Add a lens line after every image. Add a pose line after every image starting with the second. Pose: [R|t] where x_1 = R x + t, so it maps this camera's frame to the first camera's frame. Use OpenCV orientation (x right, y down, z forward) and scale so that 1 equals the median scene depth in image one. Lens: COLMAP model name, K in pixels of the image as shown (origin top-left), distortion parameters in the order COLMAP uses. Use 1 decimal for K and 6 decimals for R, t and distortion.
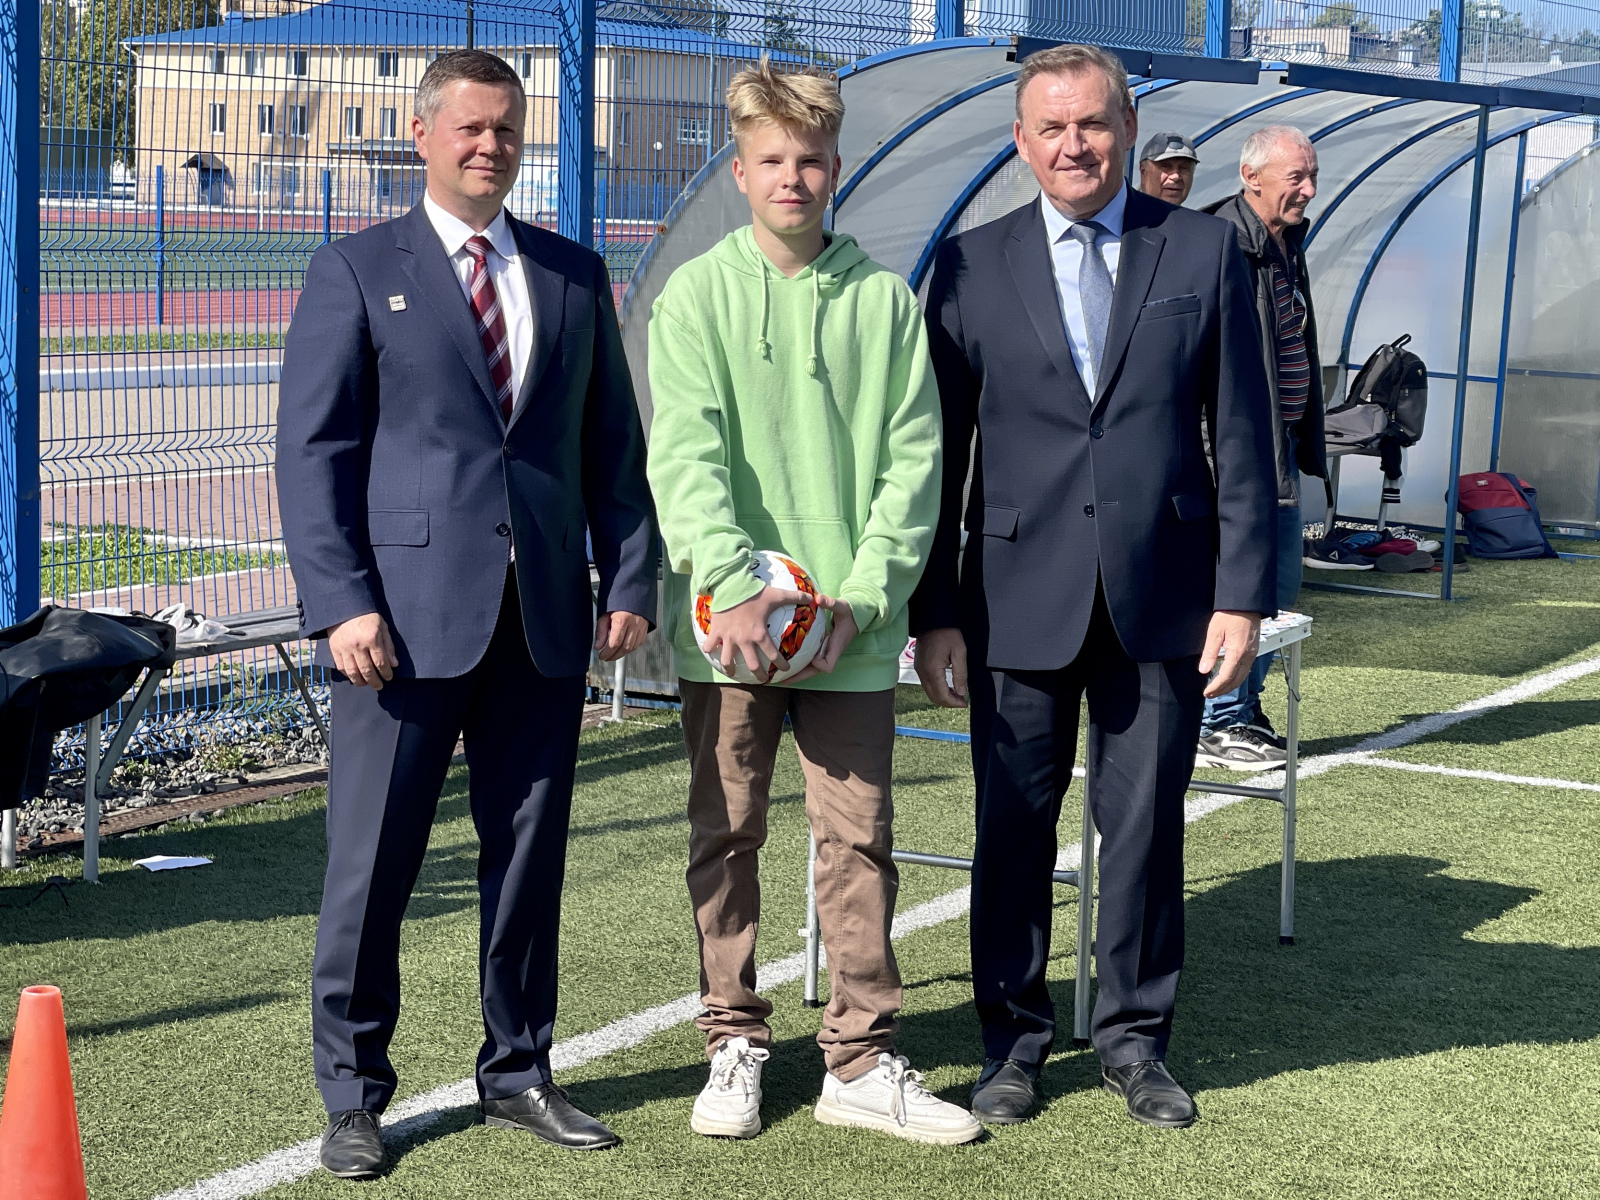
lens RADIAL K [[3258.1, 0, 733.9], [0, 3258.1, 553.2], [0, 0, 1]] dist [0.173688, 0.000000]
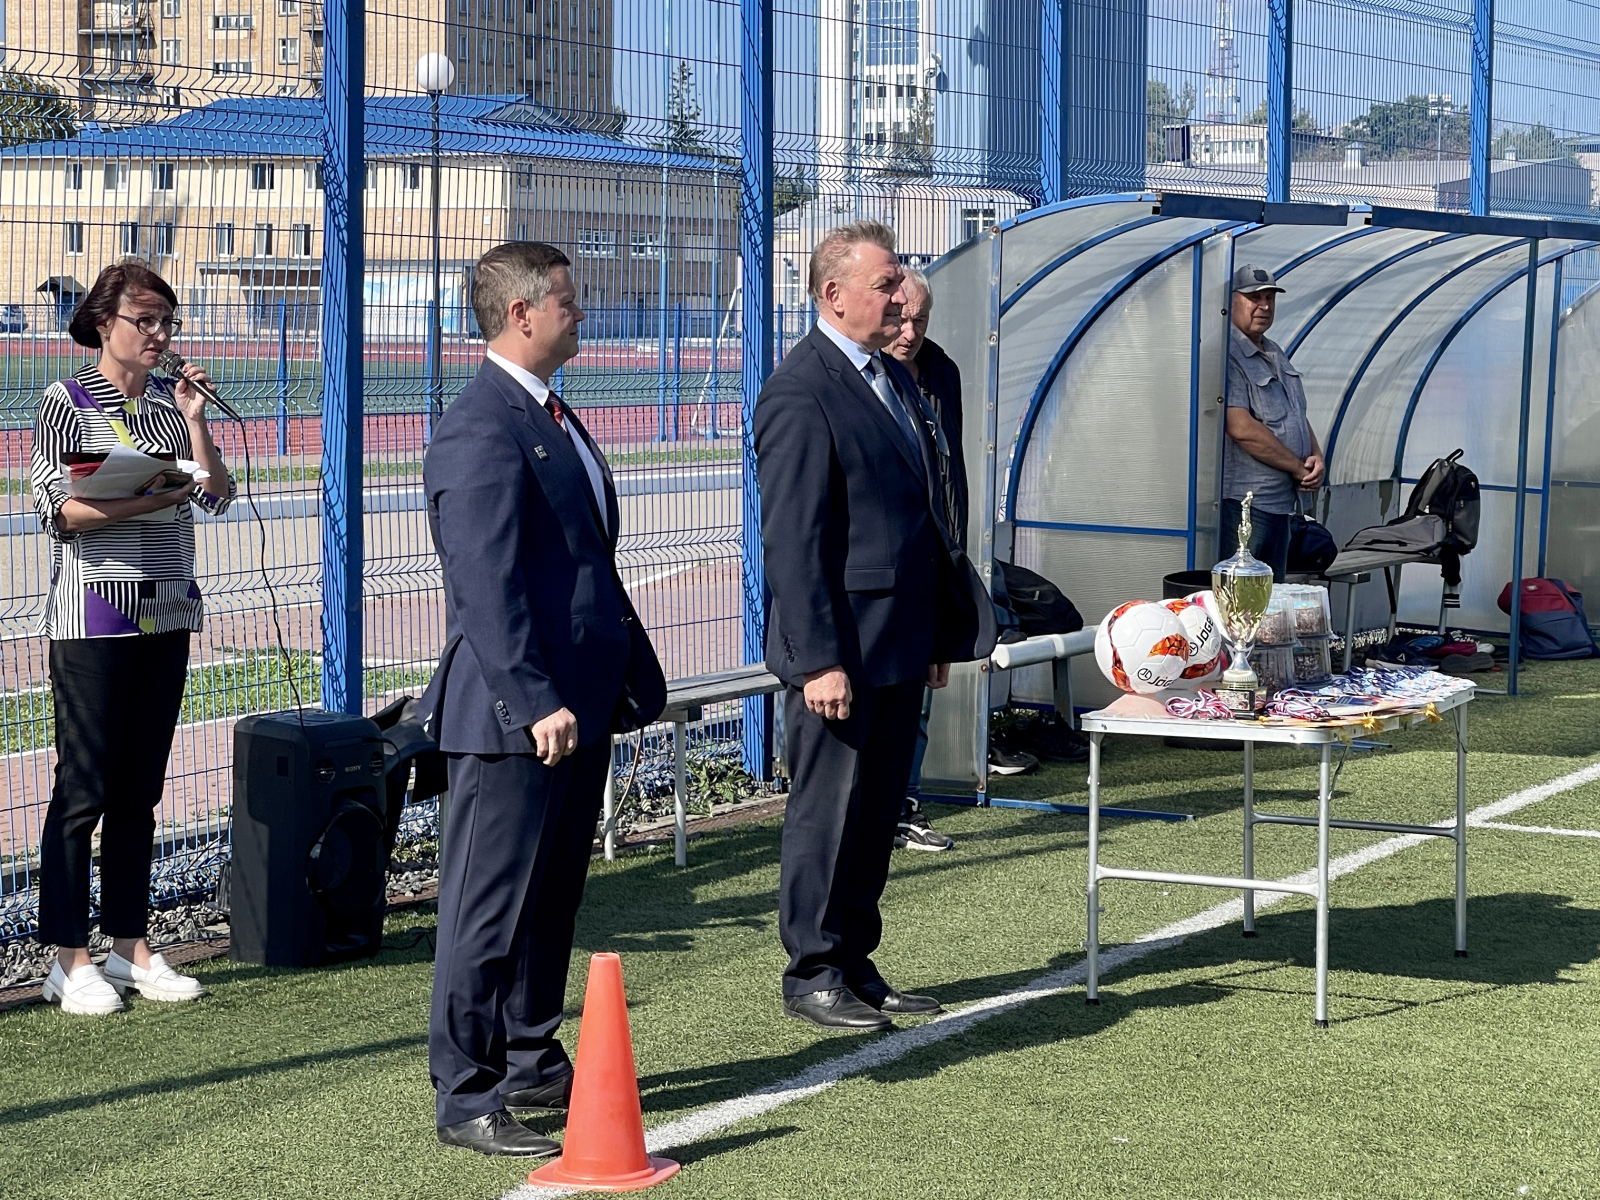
lens RADIAL K [[3491.6, 0, 849.4], [0, 3491.6, 501.9], [0, 0, 1]] dist [0.145131, 0.000000]
pose [[0.998549, -0.018047, 0.050729, -0.062437], [0.020799, 0.998311, -0.054245, 0.009776], [-0.049665, 0.055221, 0.997238, -0.149163]]
